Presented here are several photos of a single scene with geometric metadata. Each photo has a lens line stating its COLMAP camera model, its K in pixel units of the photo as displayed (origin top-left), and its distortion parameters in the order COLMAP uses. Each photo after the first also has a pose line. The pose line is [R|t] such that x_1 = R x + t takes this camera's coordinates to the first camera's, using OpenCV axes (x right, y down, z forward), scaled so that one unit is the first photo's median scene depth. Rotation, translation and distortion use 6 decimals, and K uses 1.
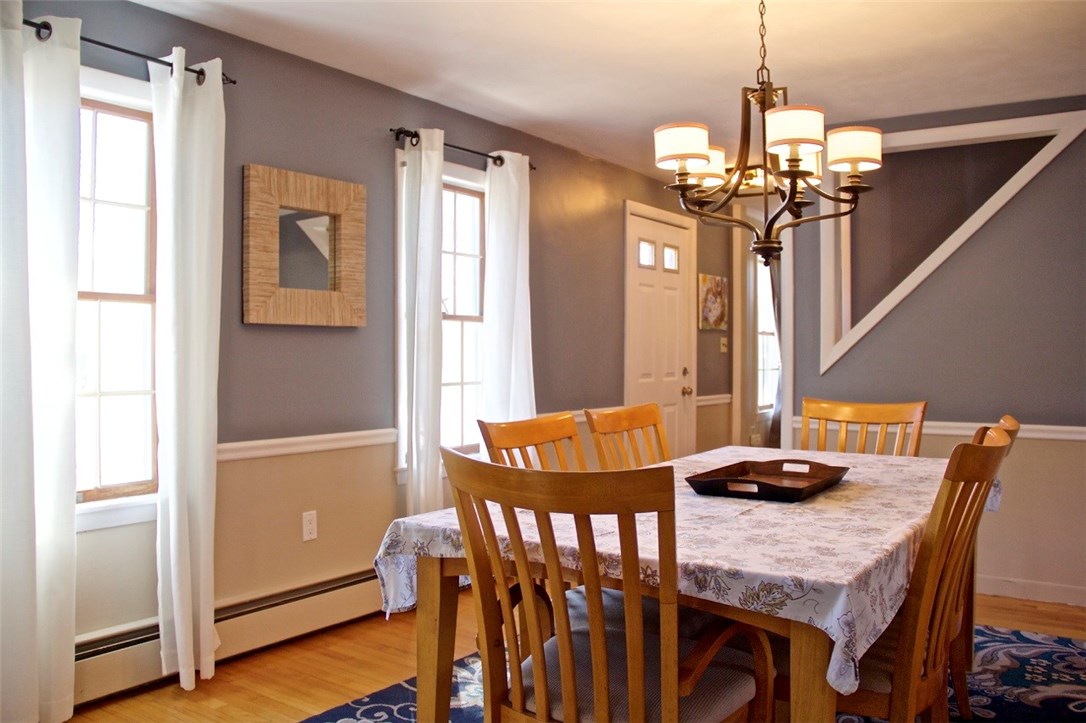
lens RADIAL K [[909.9, 0, 545.2], [0, 909.9, 364.8], [0, 0, 1]] dist [-0.109421, 0.046795]
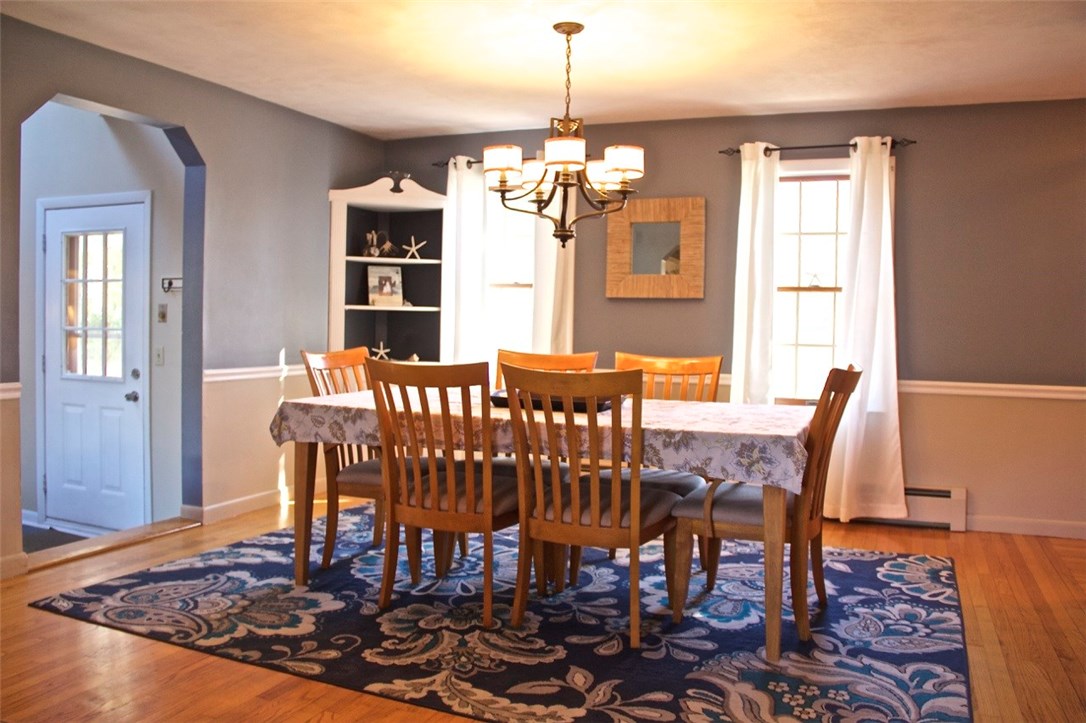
lens RADIAL K [[909.9, 0, 543.1], [0, 909.9, 360.7], [0, 0, 1]] dist [-0.109421, 0.046795]
pose [[0.180451, 0.034897, -0.982965, 1.267456], [-0.039656, 0.998816, 0.028179, 0.026991], [0.982784, 0.033895, 0.181621, 0.571919]]
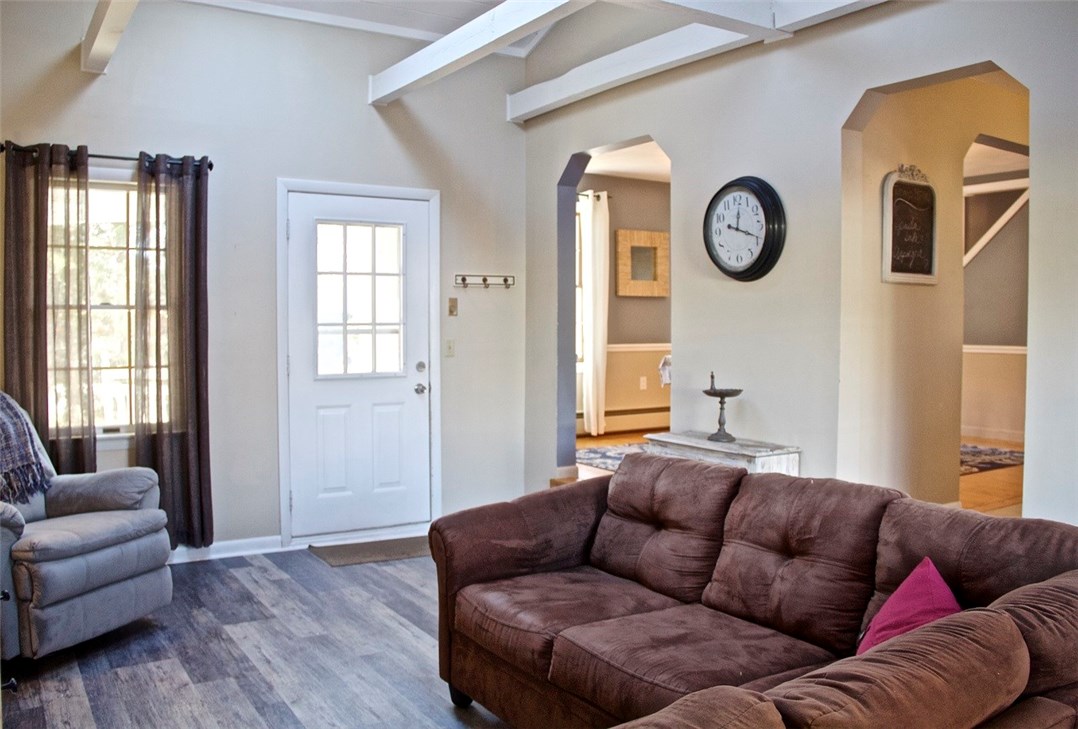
lens RADIAL K [[903.2, 0, 538.4], [0, 903.2, 364.6], [0, 0, 1]] dist [-0.109421, 0.046795]
pose [[0.921572, 0.003340, -0.388192, 0.408828], [0.004530, 0.999802, 0.019356, 0.090450], [0.388180, -0.019596, 0.921375, -1.308317]]
